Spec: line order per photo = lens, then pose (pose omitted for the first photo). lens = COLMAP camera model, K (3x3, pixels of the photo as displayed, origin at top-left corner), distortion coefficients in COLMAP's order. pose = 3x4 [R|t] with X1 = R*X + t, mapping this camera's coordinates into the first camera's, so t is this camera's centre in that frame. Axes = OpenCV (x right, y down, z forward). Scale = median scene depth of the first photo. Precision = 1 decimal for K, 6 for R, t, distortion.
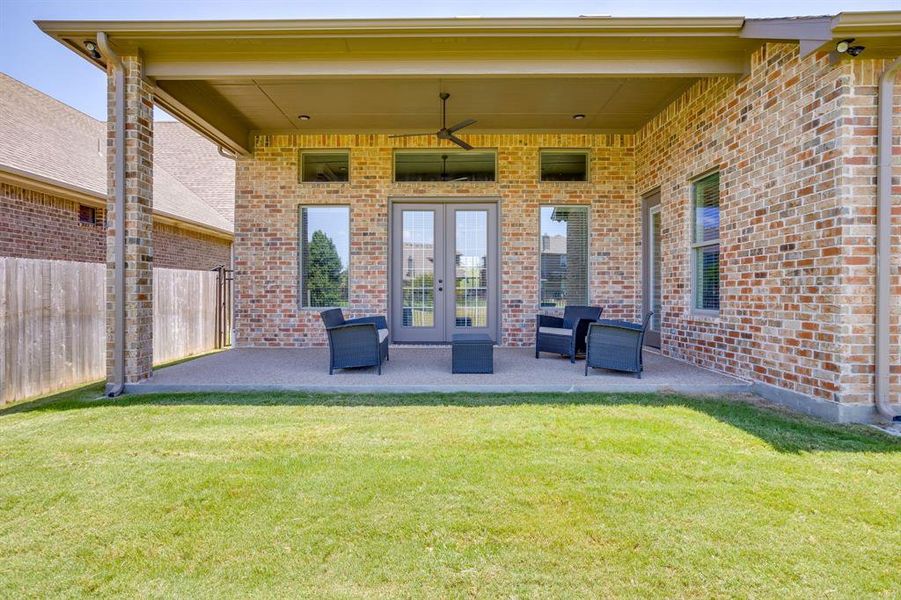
lens RADIAL K [[525.3, 0, 454.9], [0, 525.3, 290.0], [0, 0, 1]] dist [-0.024502, 0.033500]
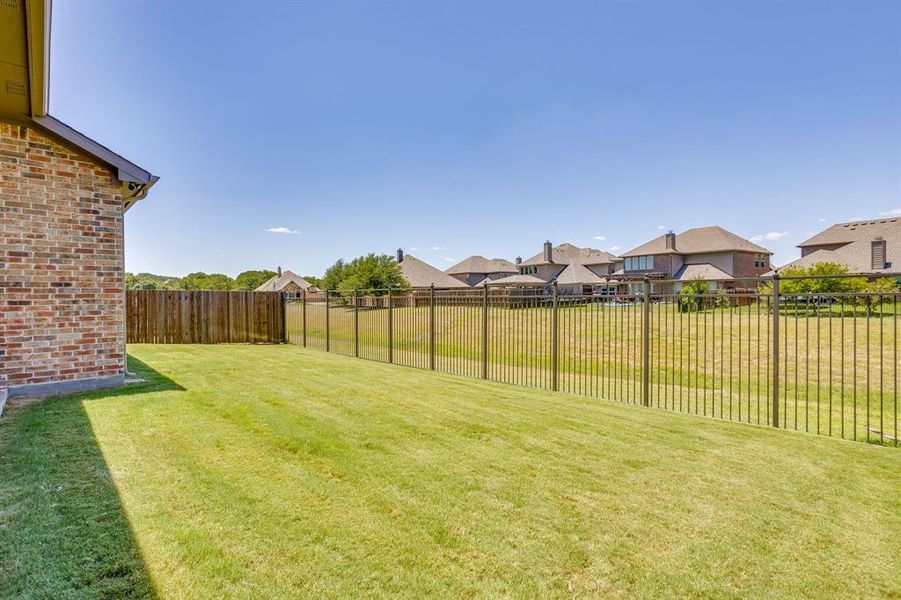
lens RADIAL K [[434.8, 0, 450.8], [0, 434.8, 294.6], [0, 0, 1]] dist [-0.049827, 0.033494]
pose [[-0.688075, 0.010971, 0.725556, -0.764869], [0.006285, 0.999938, -0.009160, -0.027375], [-0.725612, -0.001743, -0.688102, 0.800324]]
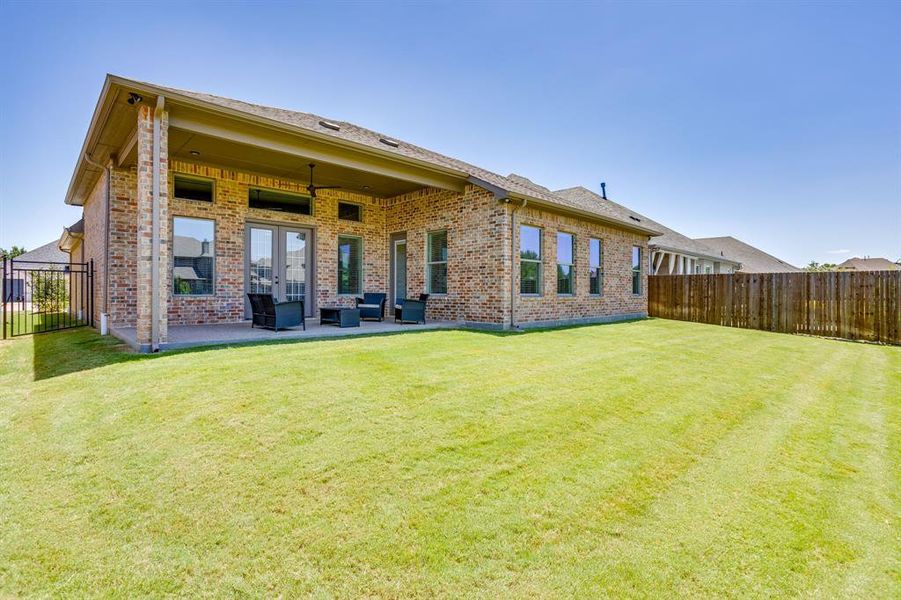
lens RADIAL K [[434.8, 0, 450.8], [0, 434.8, 294.6], [0, 0, 1]] dist [-0.049827, 0.033494]
pose [[0.714437, 0.001029, 0.699699, -0.749309], [-0.005680, 0.999974, 0.004329, 0.034090], [-0.699677, -0.007067, 0.714425, -0.322451]]
